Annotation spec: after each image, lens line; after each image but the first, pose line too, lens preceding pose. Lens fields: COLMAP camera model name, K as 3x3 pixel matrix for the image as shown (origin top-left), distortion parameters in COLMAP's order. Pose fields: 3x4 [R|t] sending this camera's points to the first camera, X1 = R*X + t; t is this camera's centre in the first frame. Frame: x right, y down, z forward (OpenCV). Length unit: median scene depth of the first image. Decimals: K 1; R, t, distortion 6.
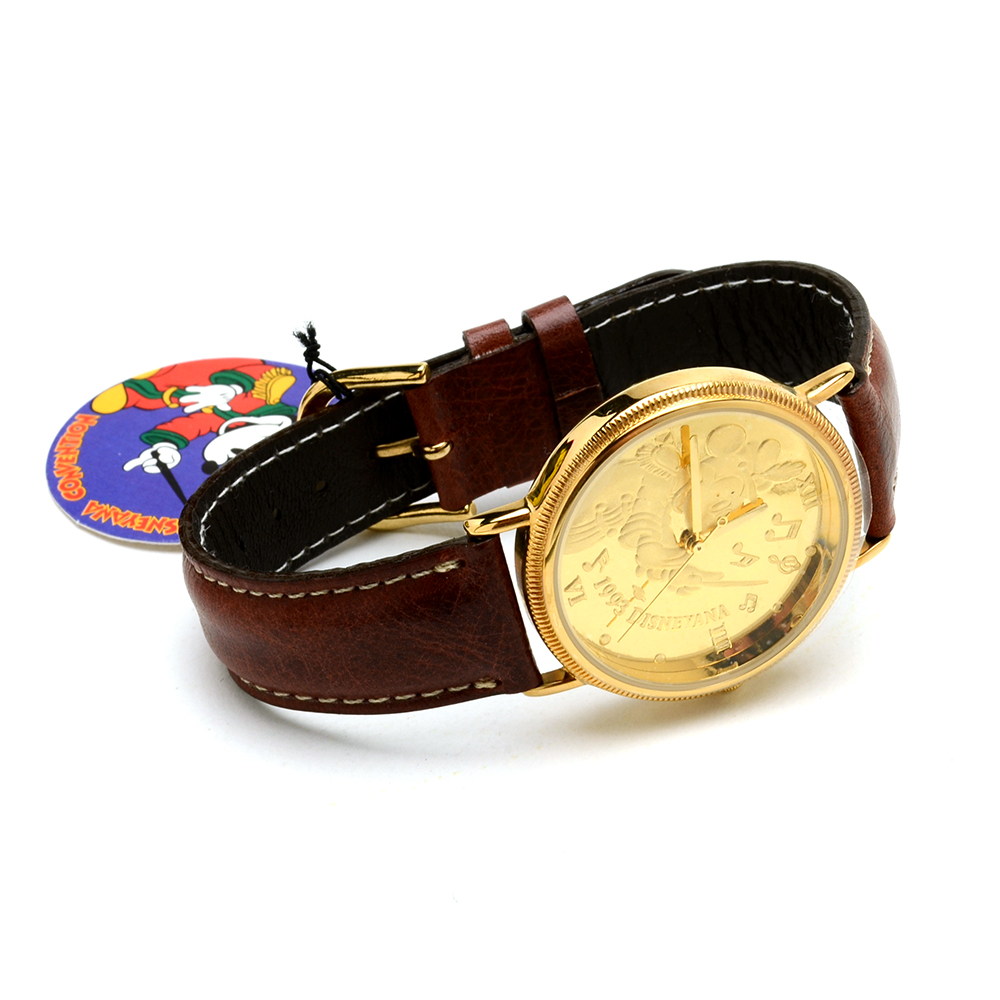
lens RADIAL K [[2571.5, 0, 500.0], [0, 2571.5, 500.0], [0, 0, 1]] dist [0.031770, 0.069353]
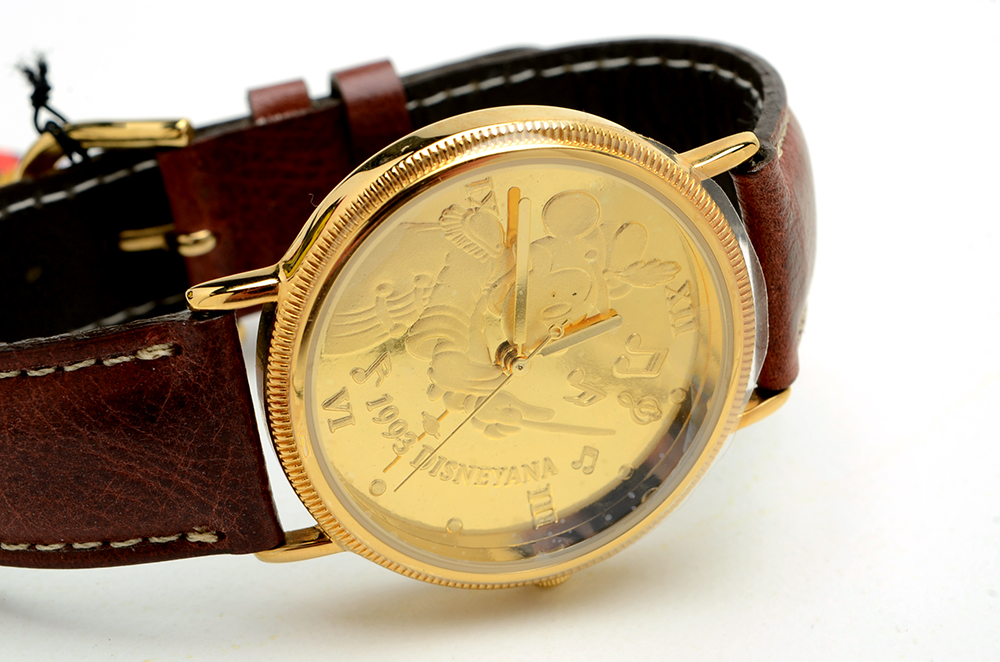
lens RADIAL K [[2367.0, 0, 500.0], [0, 2367.0, 331.0], [0, 0, 1]] dist [0.117987, -0.094197]
pose [[0.995249, 0.095005, 0.021303, 0.056553], [-0.092452, 0.990759, -0.099248, 0.073352], [-0.030535, 0.096807, 0.994835, 0.348805]]
